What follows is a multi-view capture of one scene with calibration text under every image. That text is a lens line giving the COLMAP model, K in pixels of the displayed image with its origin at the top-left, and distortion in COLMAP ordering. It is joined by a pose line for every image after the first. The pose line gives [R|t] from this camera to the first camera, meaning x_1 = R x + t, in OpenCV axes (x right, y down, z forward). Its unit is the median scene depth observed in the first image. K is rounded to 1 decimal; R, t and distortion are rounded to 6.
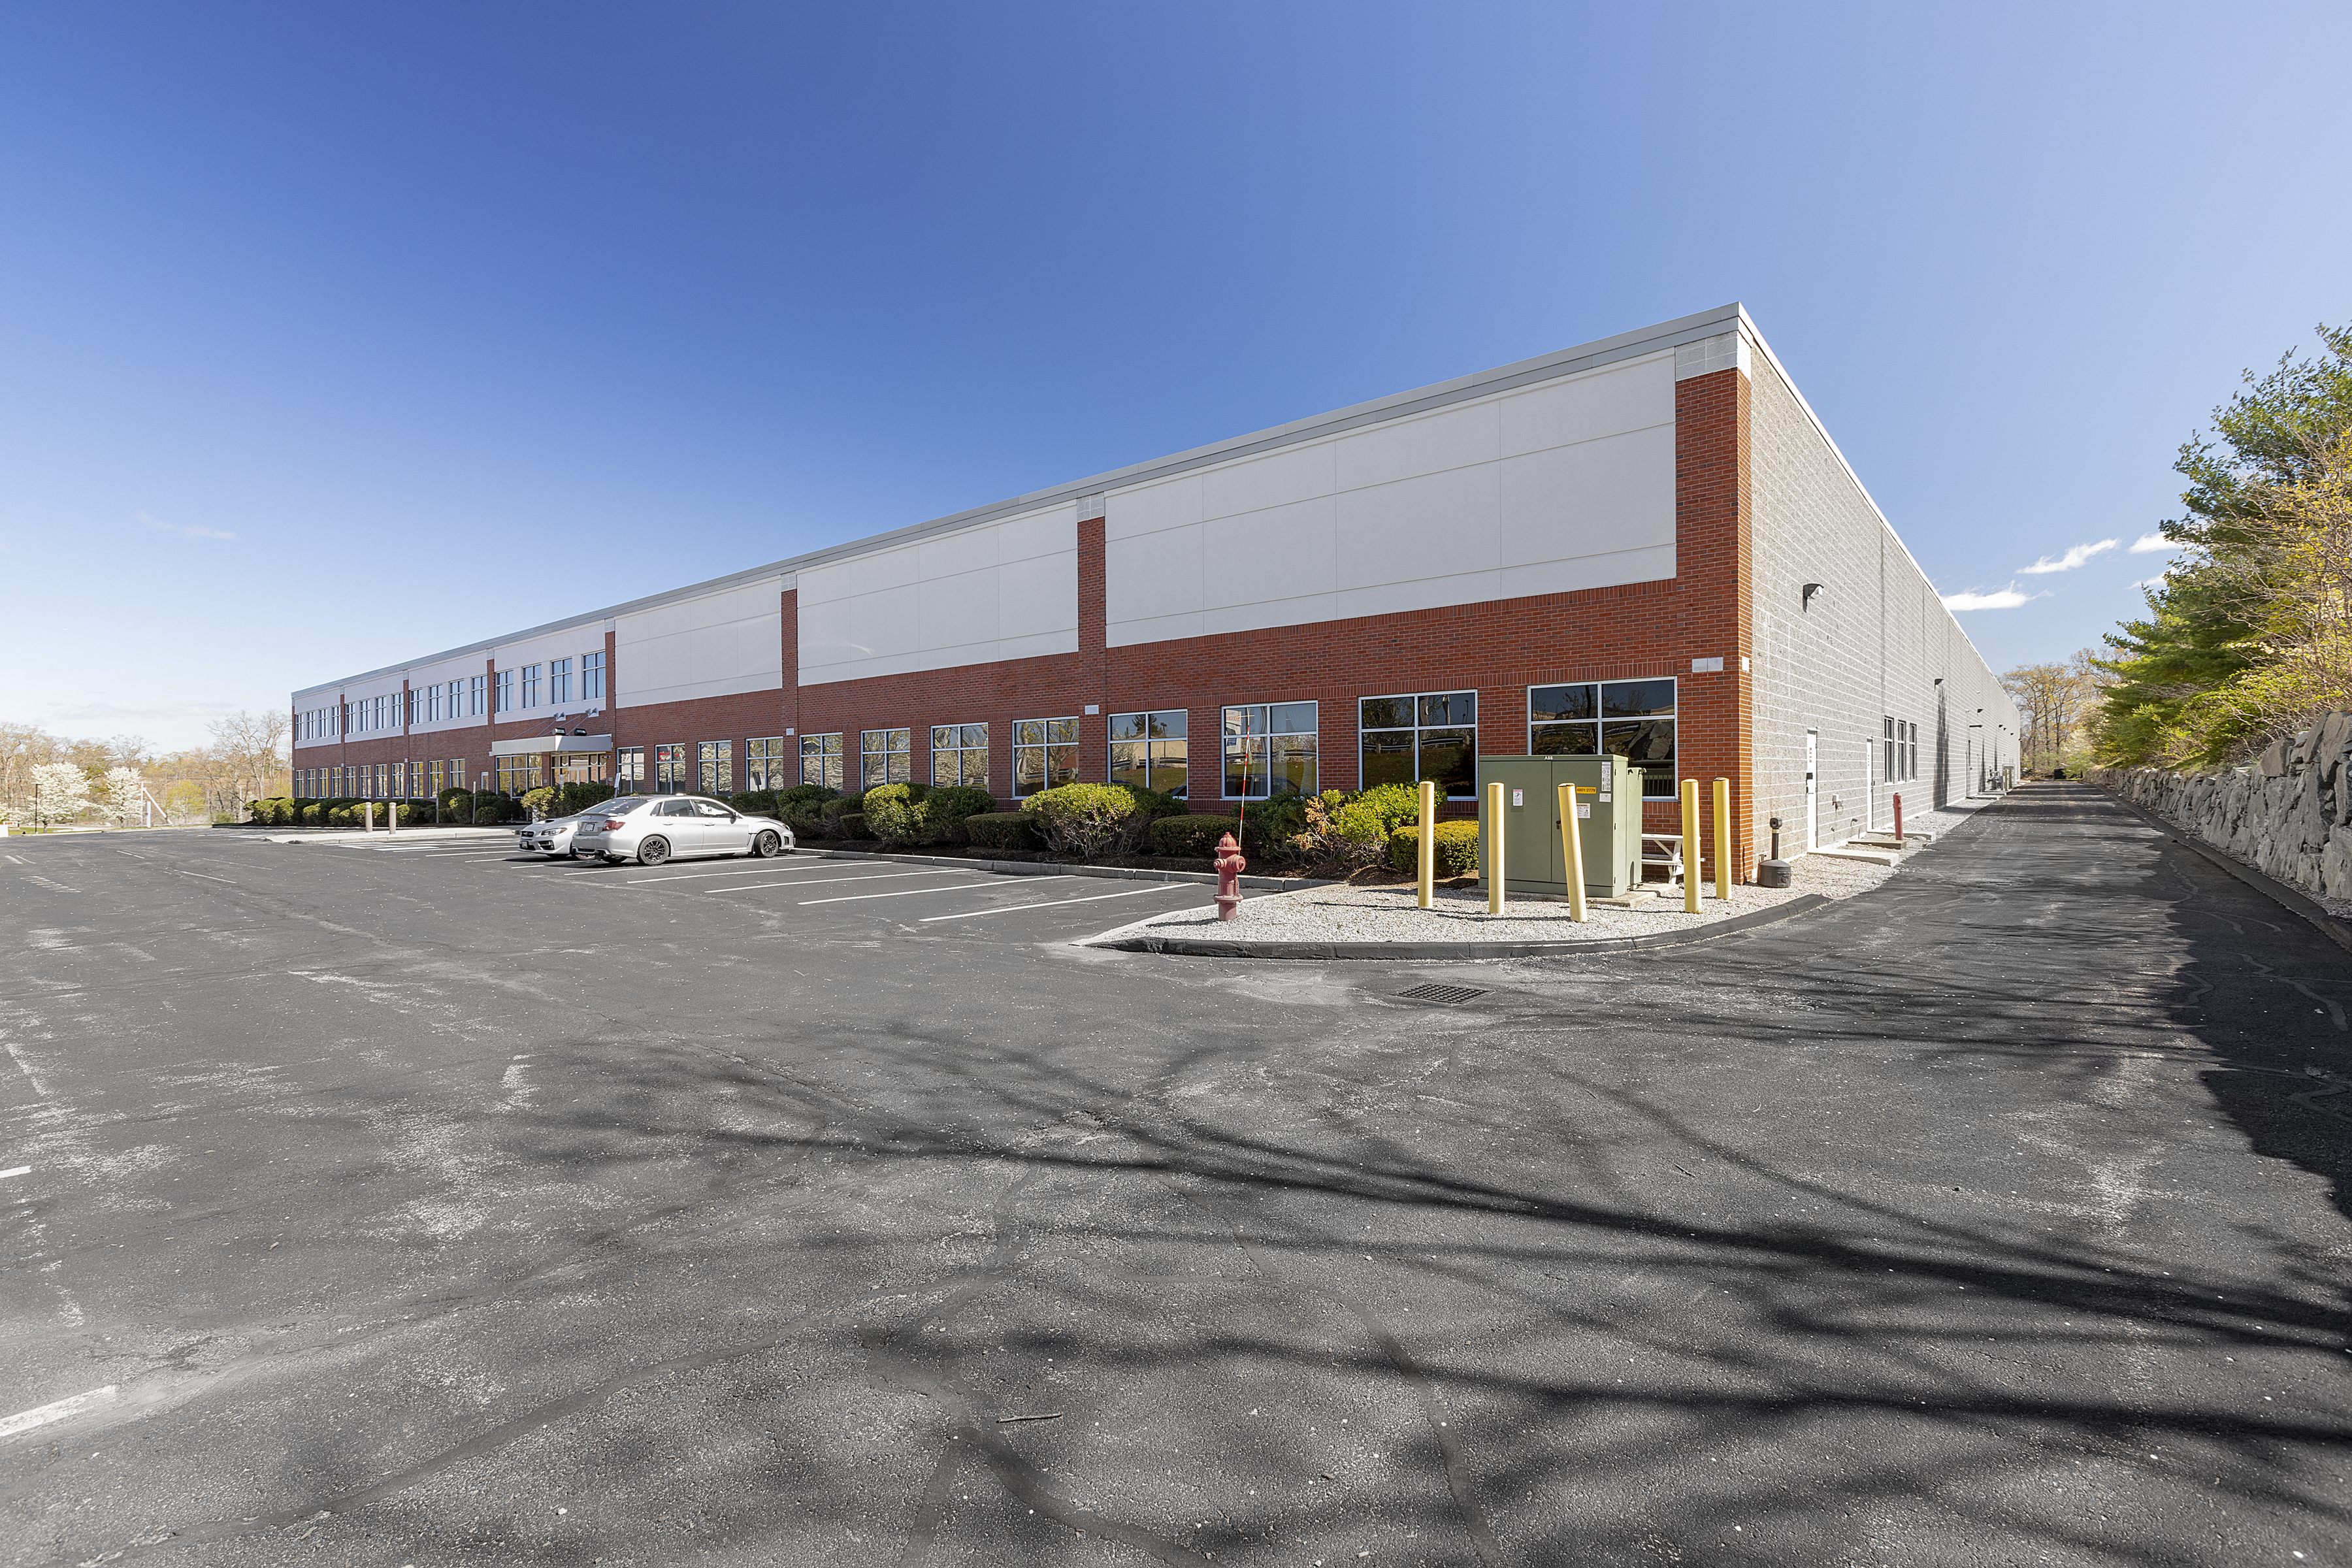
lens RADIAL K [[1083.3, 0, 1167.8], [0, 1083.3, 786.6], [0, 0, 1]] dist [0.003548, -0.002458]
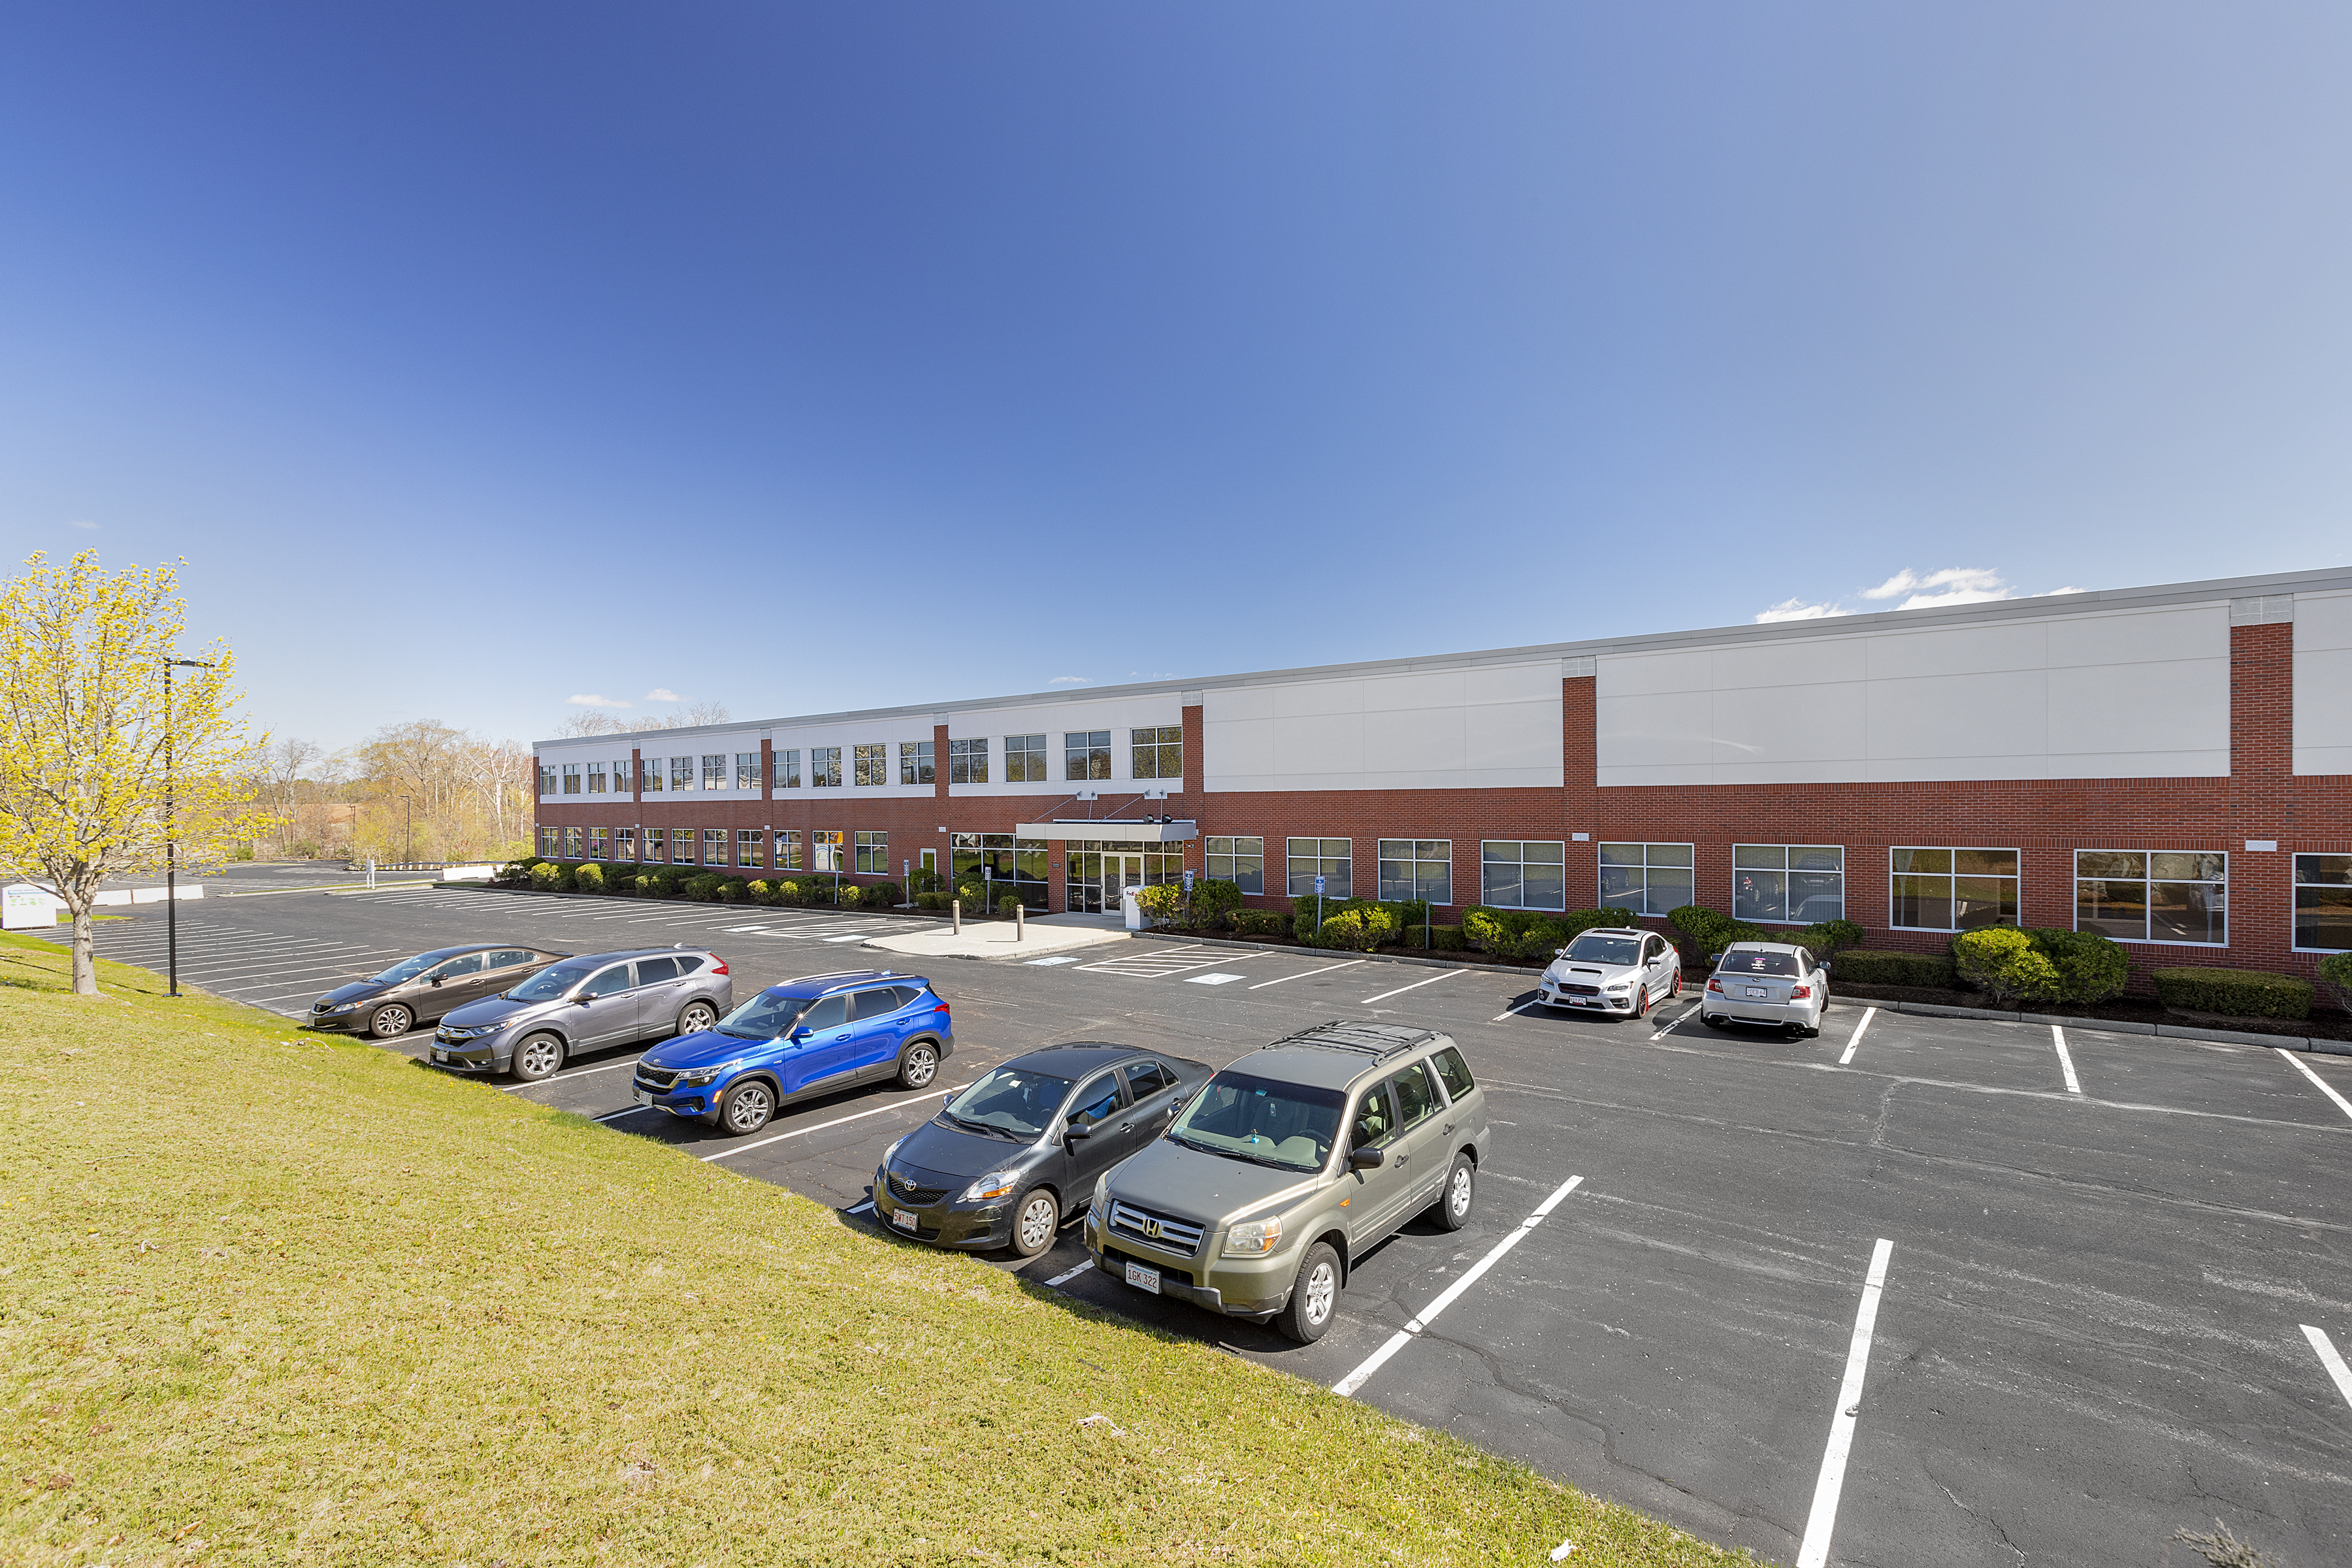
lens RADIAL K [[1083.3, 0, 1169.5], [0, 1083.3, 803.6], [0, 0, 1]] dist [0.003548, -0.002458]
pose [[0.999056, -0.002878, 0.043354, -0.532387], [0.002865, 0.999996, 0.000377, -0.057864], [-0.043354, -0.000253, 0.999060, 0.091556]]
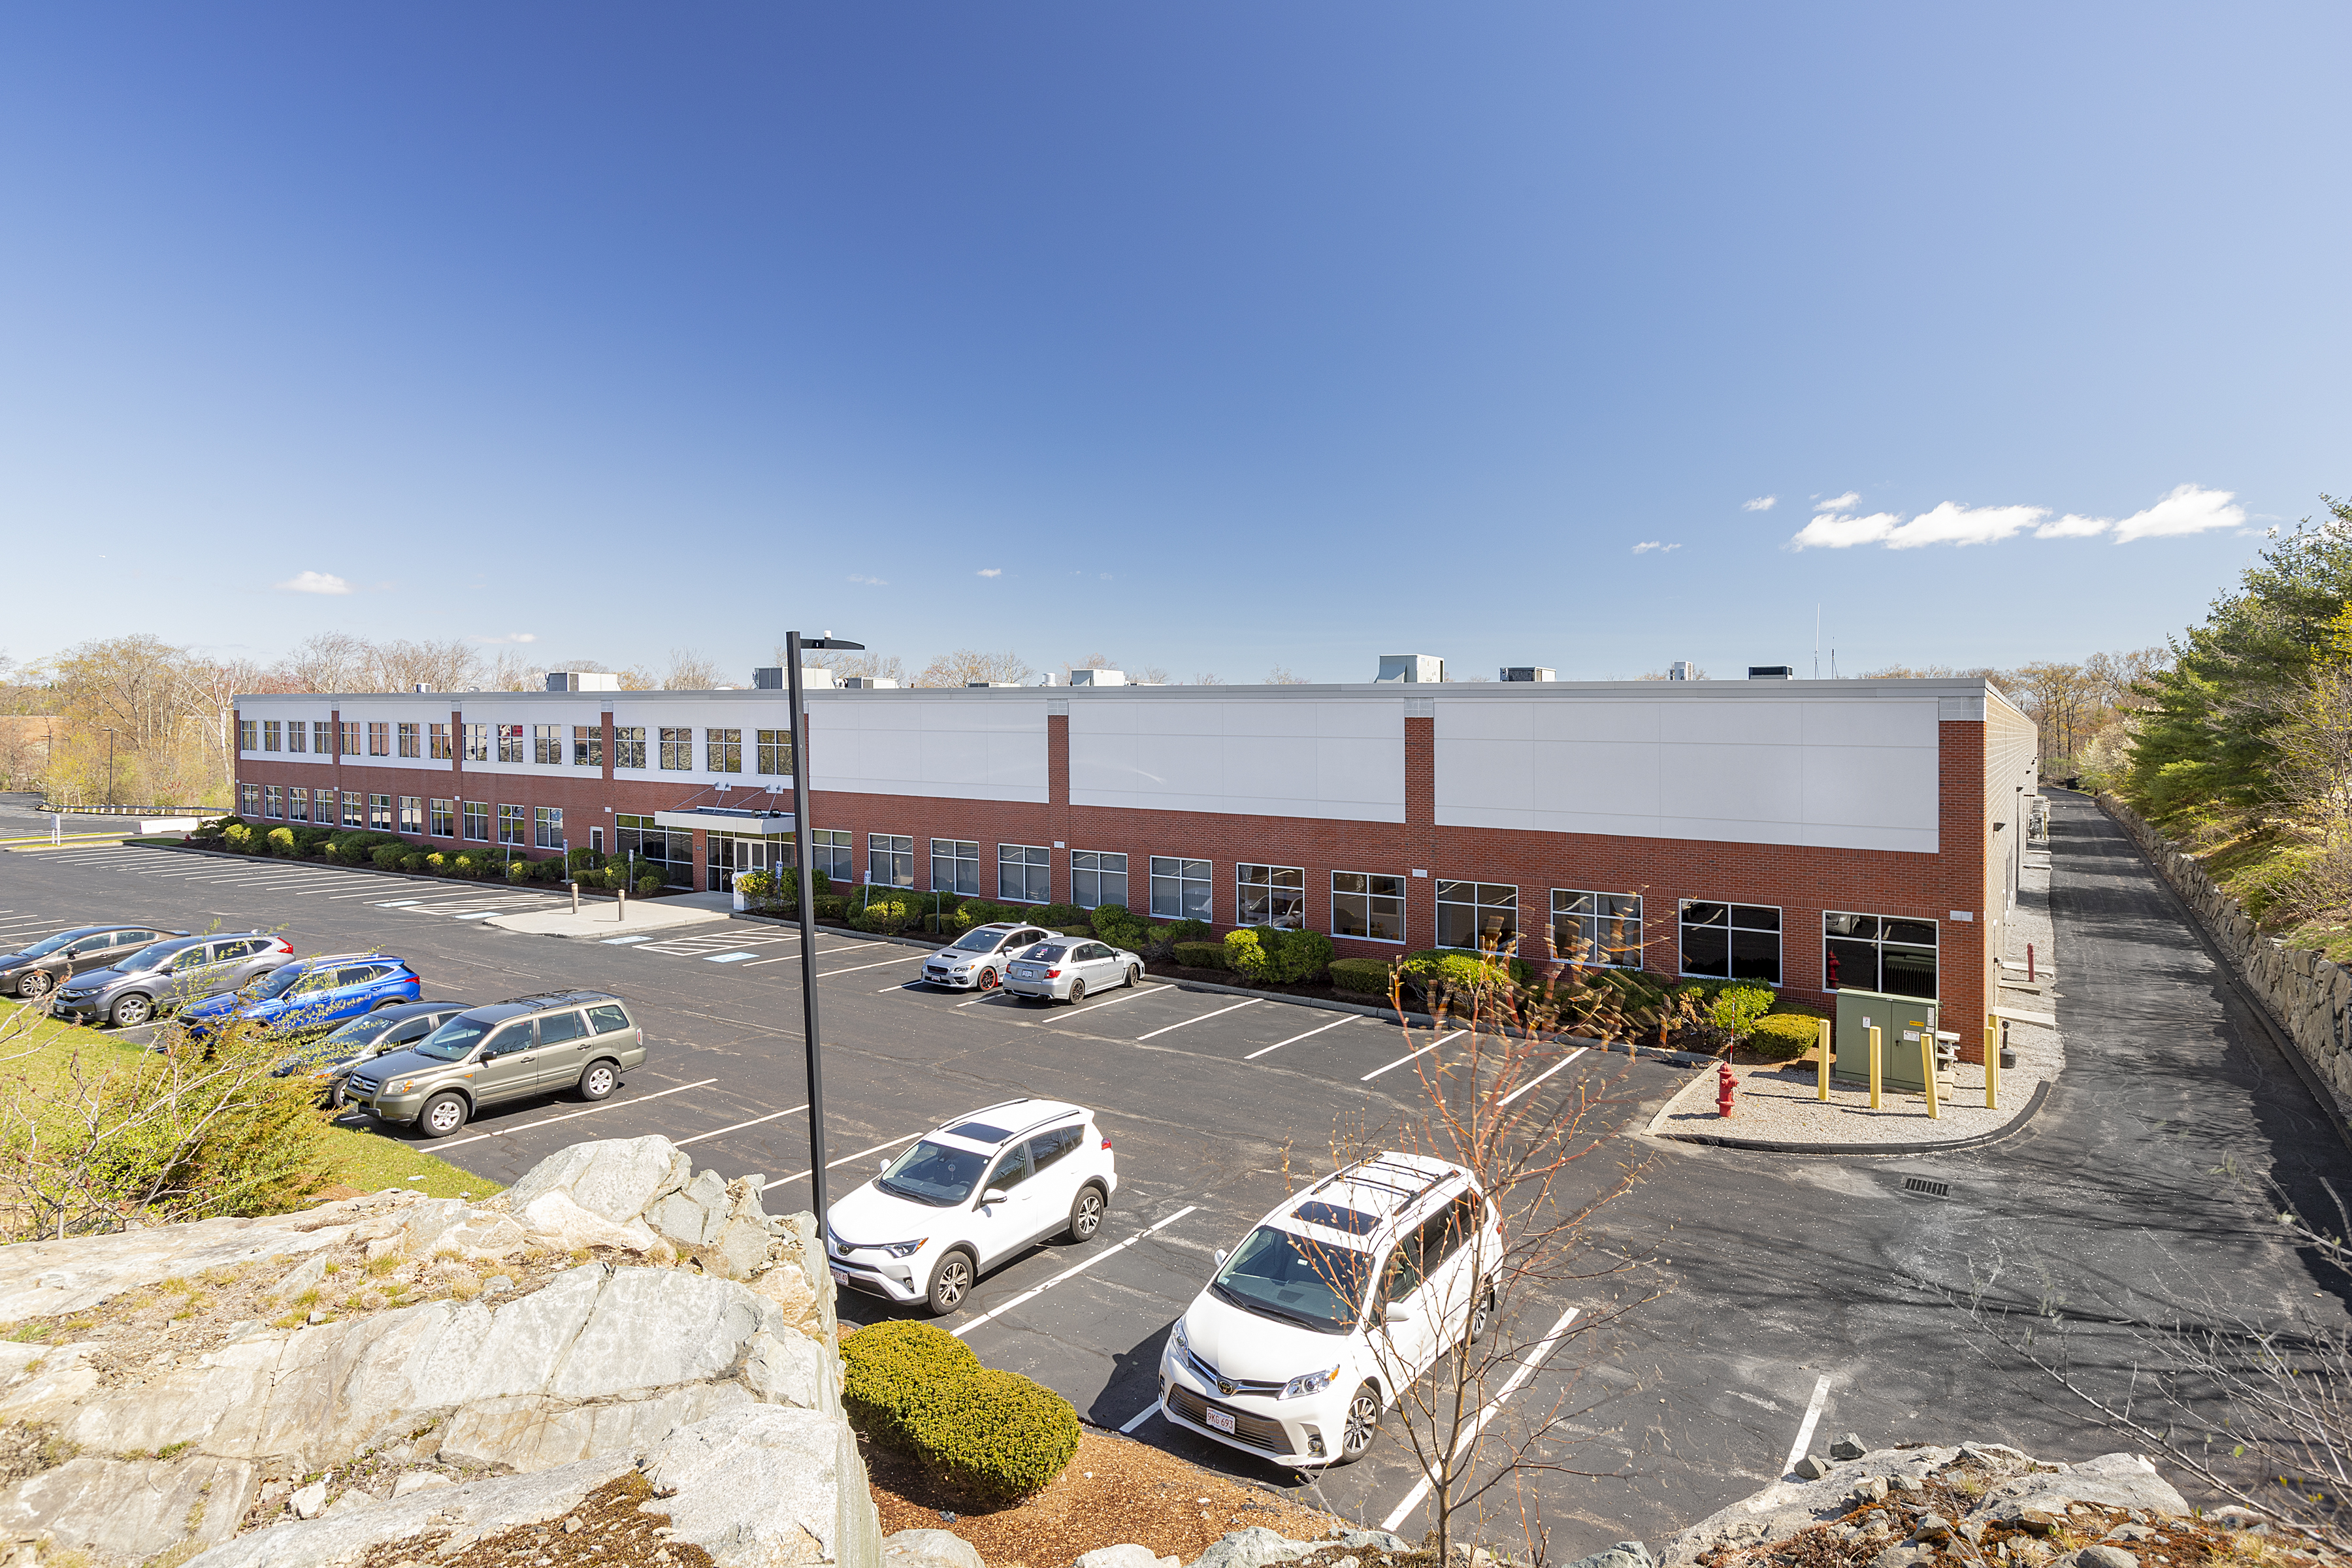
lens RADIAL K [[1311.1, 0, 1165.7], [0, 1311.1, 749.1], [0, 0, 1]] dist [0.006529, -0.002924]
pose [[0.995061, 0.016007, 0.097968, -0.273766], [-0.017519, 0.999740, 0.014592, -0.123517], [-0.097709, -0.016236, 0.995083, -0.244452]]
